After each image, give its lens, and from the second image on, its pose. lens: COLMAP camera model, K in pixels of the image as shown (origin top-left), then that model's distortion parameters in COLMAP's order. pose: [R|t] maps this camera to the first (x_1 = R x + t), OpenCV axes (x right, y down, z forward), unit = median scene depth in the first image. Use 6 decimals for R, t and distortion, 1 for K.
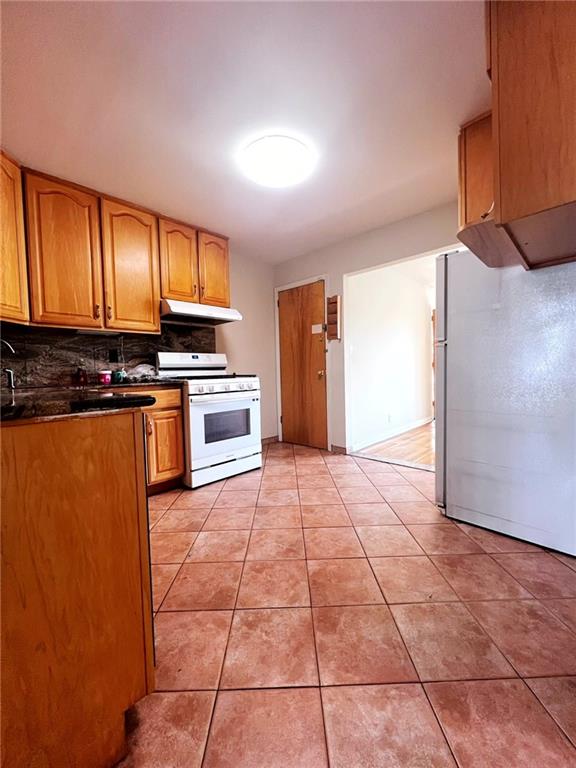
lens RADIAL K [[306.8, 0, 289.9], [0, 306.8, 382.0], [0, 0, 1]] dist [-0.002234, 0.000772]
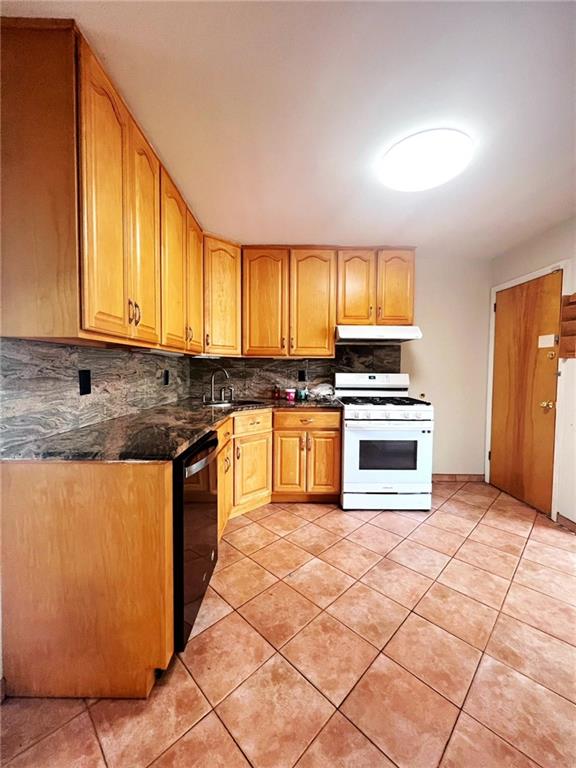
lens RADIAL K [[306.8, 0, 289.9], [0, 306.8, 382.0], [0, 0, 1]] dist [-0.002234, 0.000772]
pose [[0.697183, 0.061285, -0.714269, 0.268604], [-0.051998, 0.998038, 0.034878, -0.108306], [0.715005, 0.012824, 0.699002, 0.139802]]
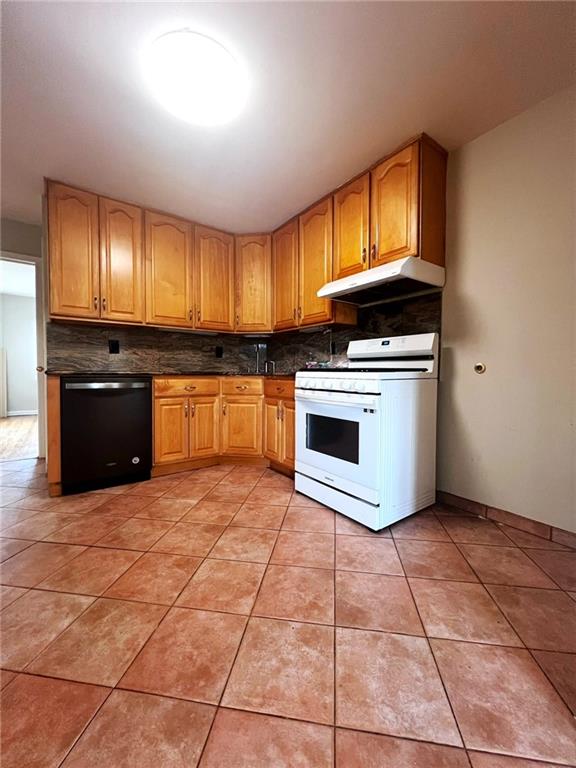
lens RADIAL K [[306.8, 0, 289.9], [0, 306.8, 382.0], [0, 0, 1]] dist [-0.002234, 0.000772]
pose [[-0.162731, 0.059049, -0.984902, 0.566546], [-0.037324, 0.997125, 0.065949, -0.034583], [0.985964, 0.047493, -0.160060, 1.108117]]
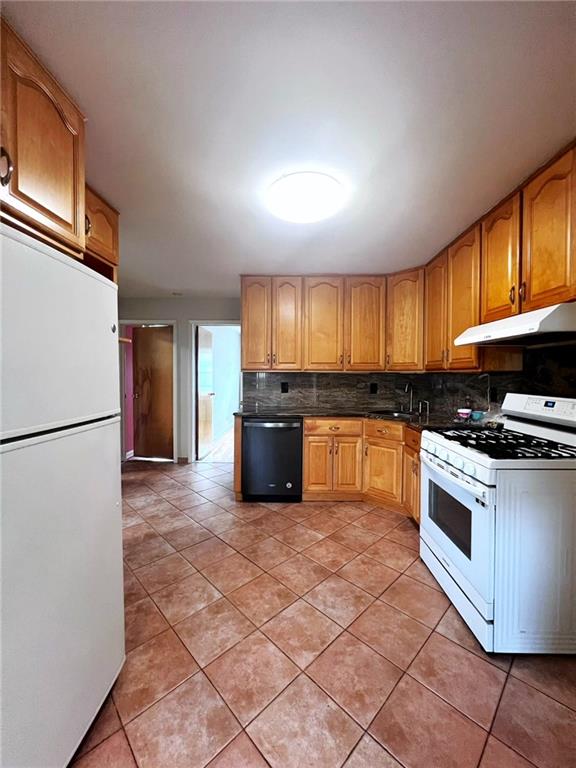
lens RADIAL K [[306.8, 0, 289.9], [0, 306.8, 382.0], [0, 0, 1]] dist [-0.002234, 0.000772]
pose [[-0.728479, 0.040680, -0.683859, 0.507316], [-0.010039, 0.997494, 0.070031, -0.192123], [0.684994, 0.057882, -0.726246, 1.333543]]
